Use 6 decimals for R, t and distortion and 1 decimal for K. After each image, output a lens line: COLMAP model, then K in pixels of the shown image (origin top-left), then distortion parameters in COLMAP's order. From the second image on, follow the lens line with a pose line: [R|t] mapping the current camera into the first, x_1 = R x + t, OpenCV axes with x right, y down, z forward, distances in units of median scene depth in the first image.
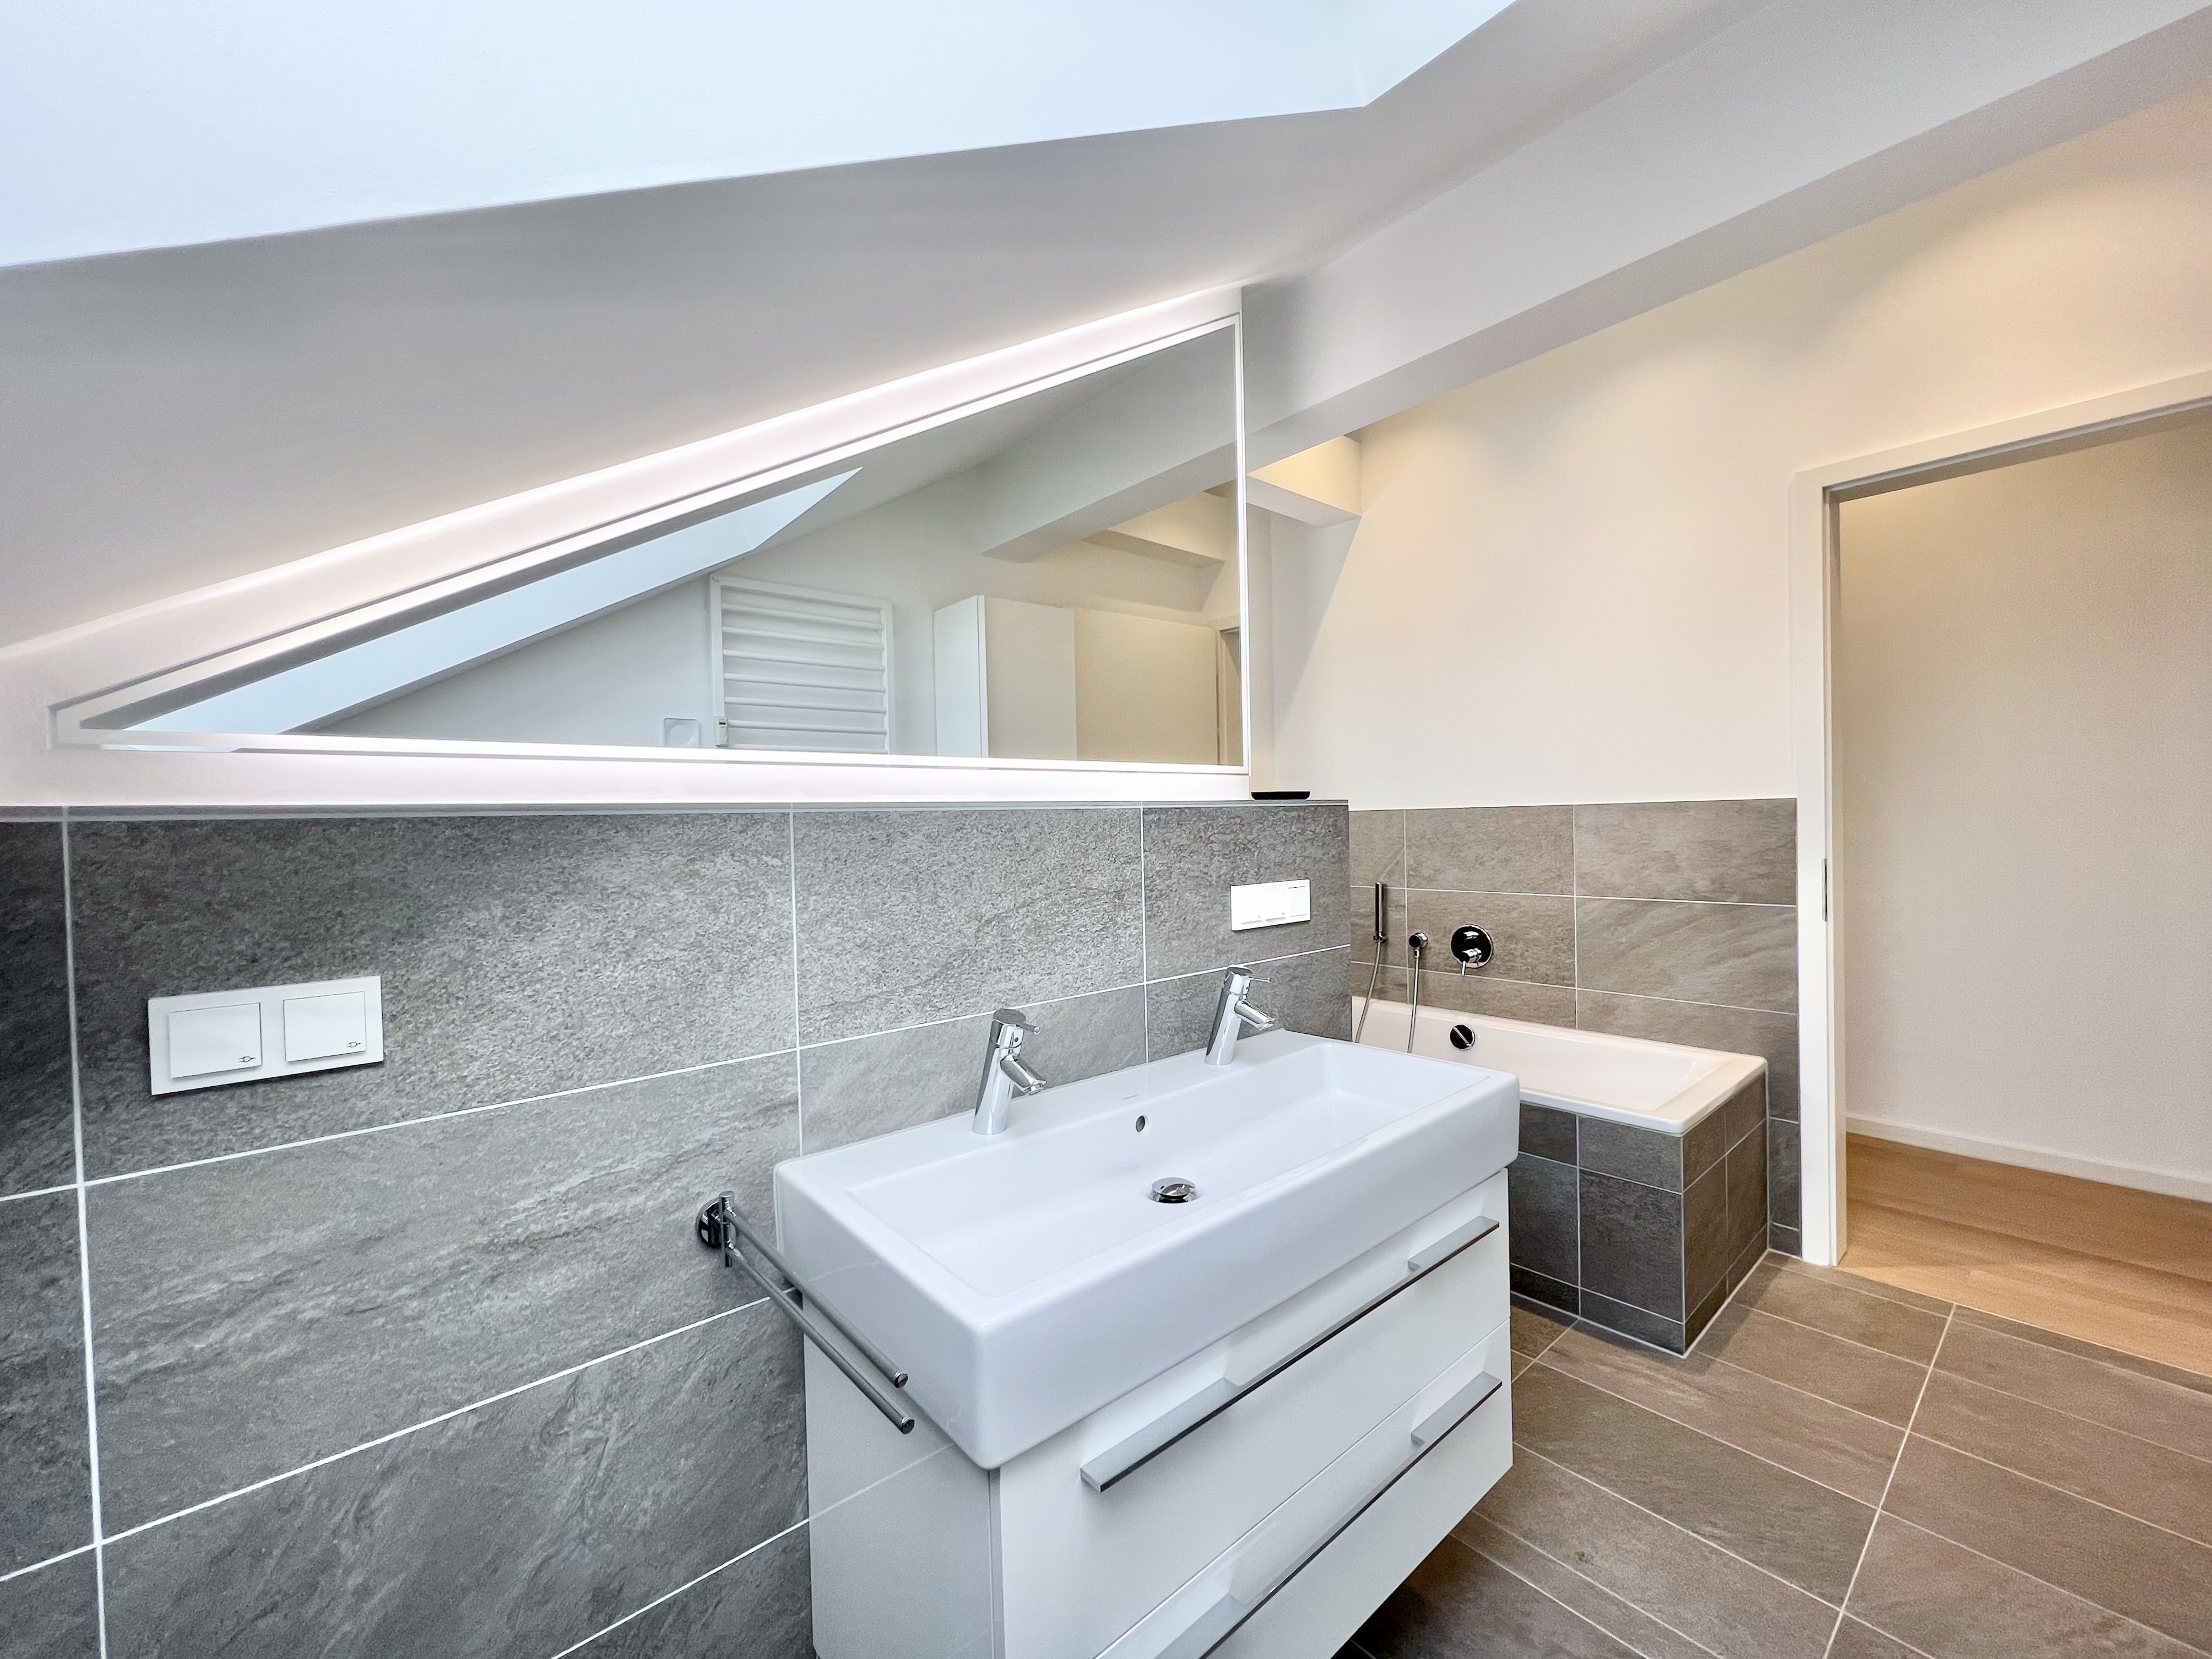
lens RADIAL K [[885.4, 0, 1106.0], [0, 885.4, 829.5], [0, 0, 1]] dist [-0.003949, -0.000189]
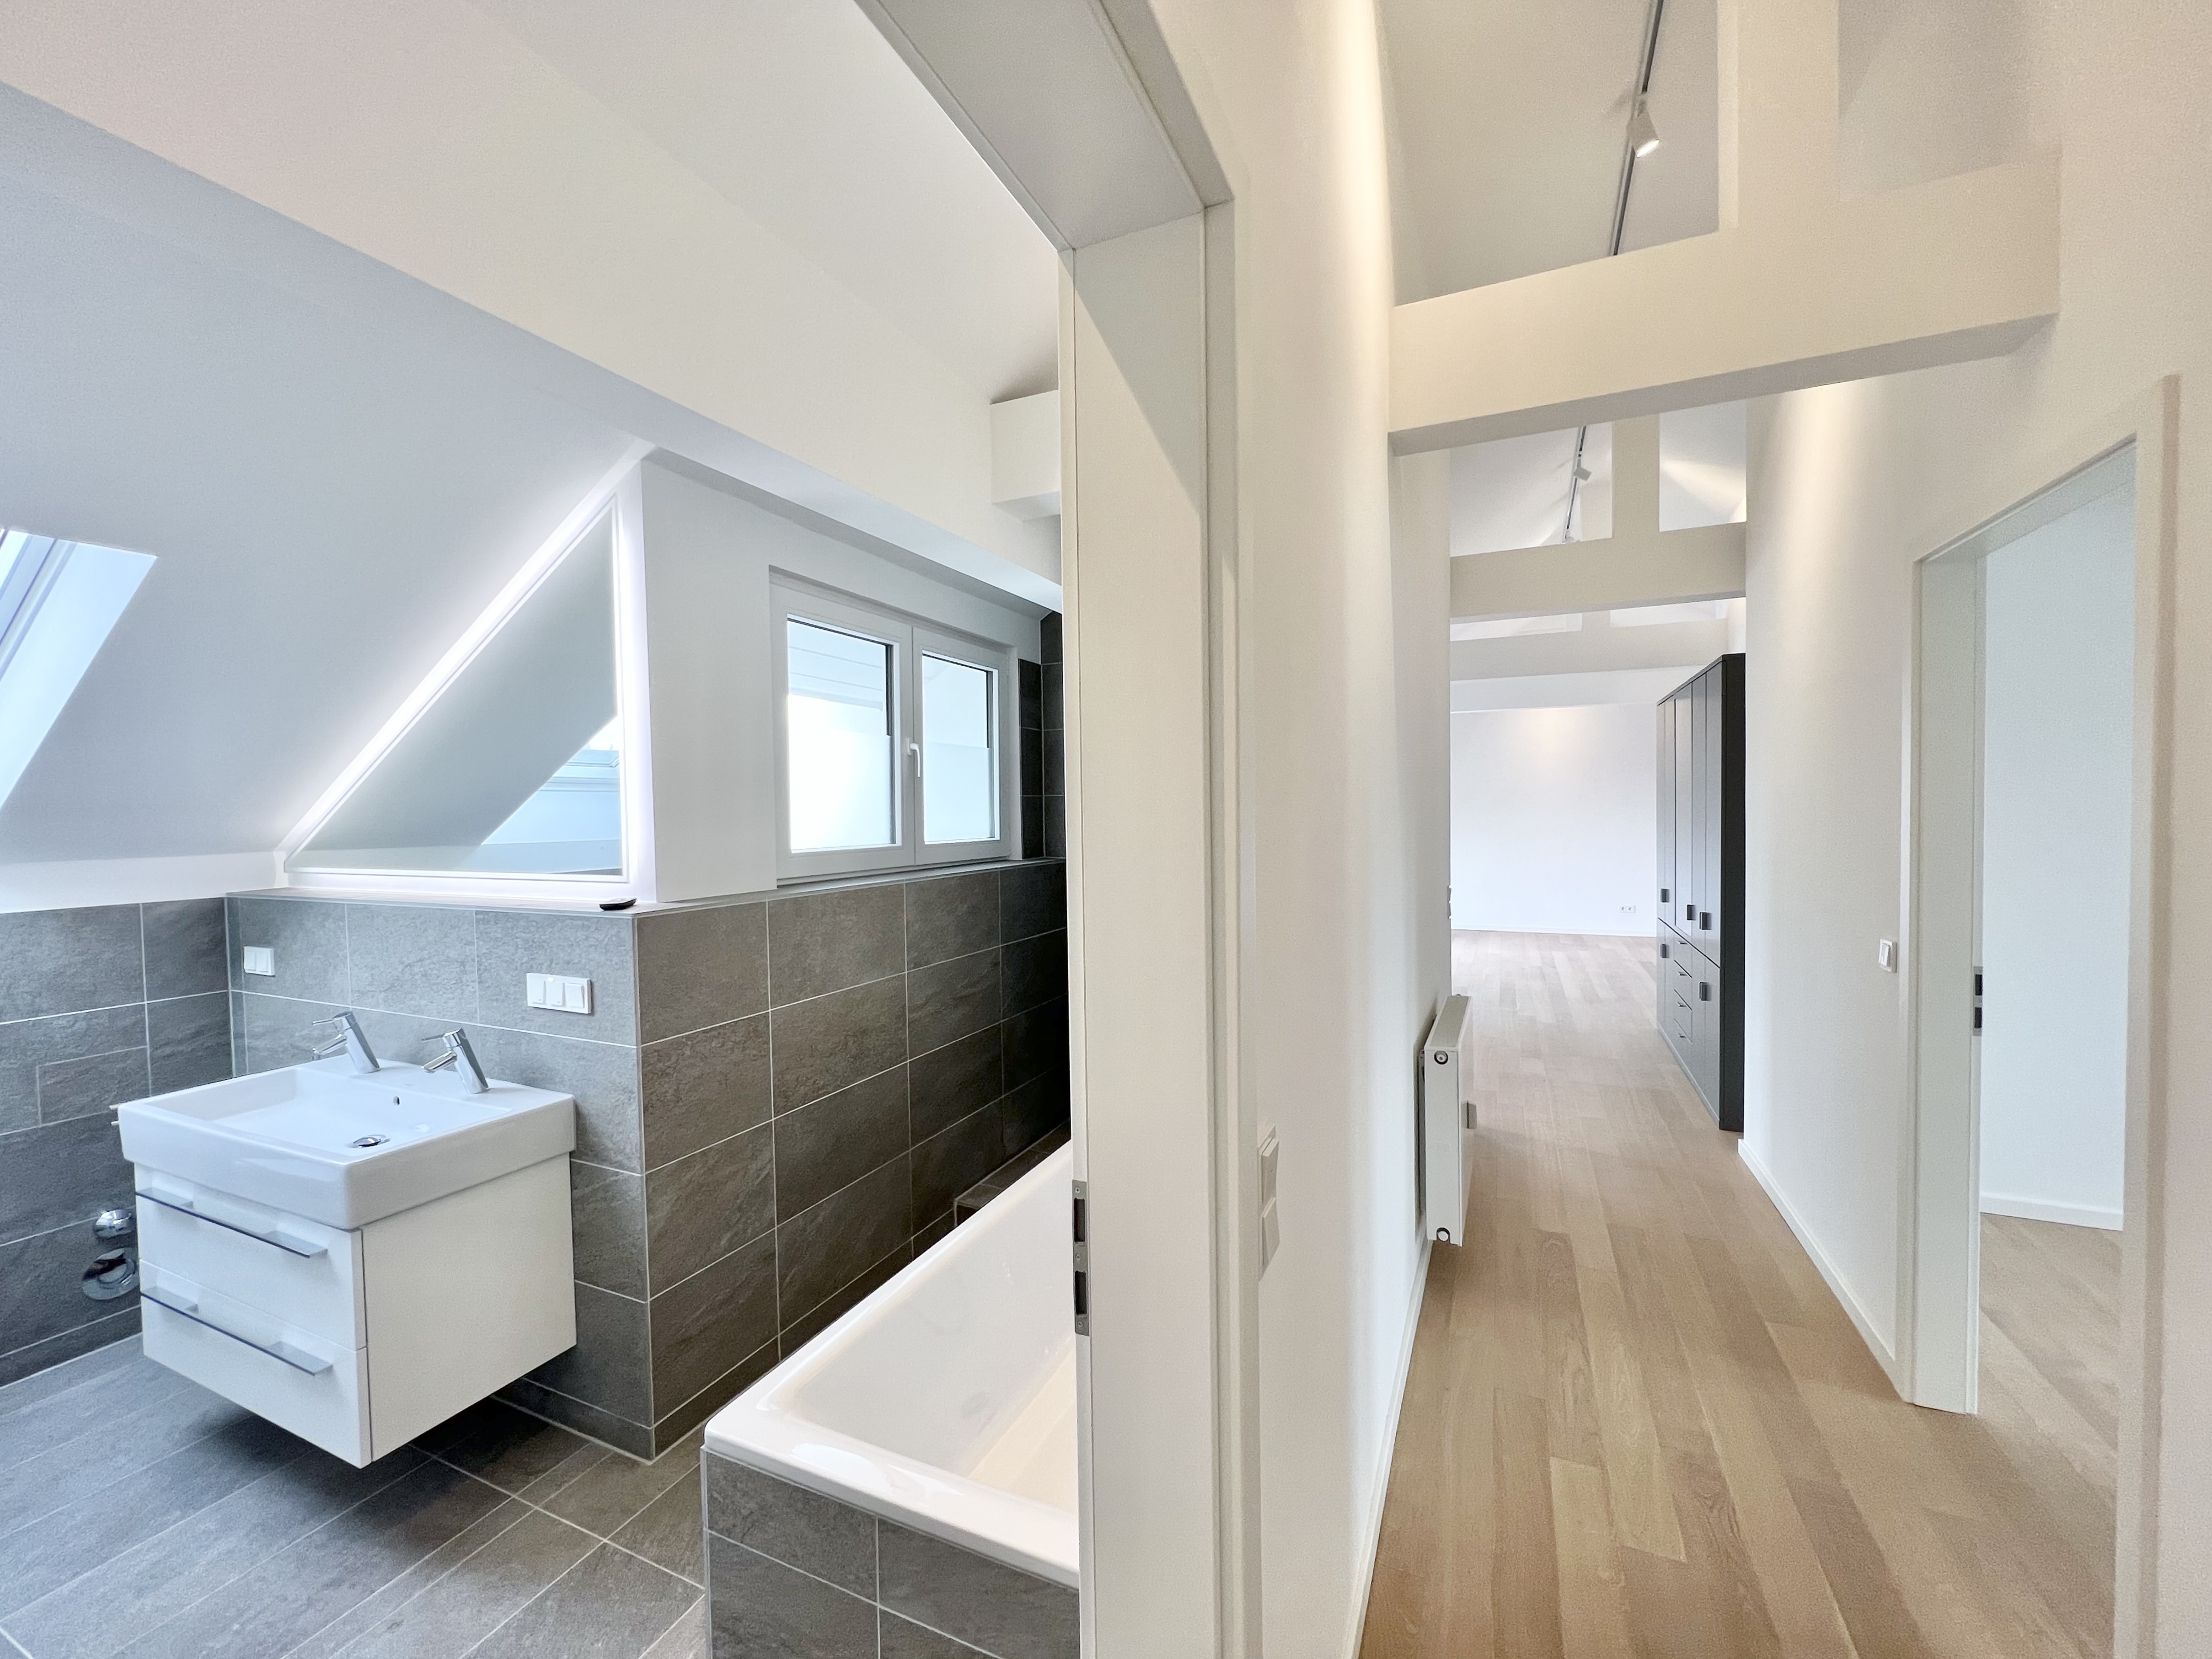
lens RADIAL K [[885.5, 0, 1106.0], [0, 885.5, 829.5], [0, 0, 1]] dist [-0.003949, -0.000189]
pose [[0.425481, 0.039167, -0.904120, 1.872790], [-0.004547, 0.999143, 0.041144, -0.230386], [0.904956, -0.013395, 0.425294, 1.340318]]
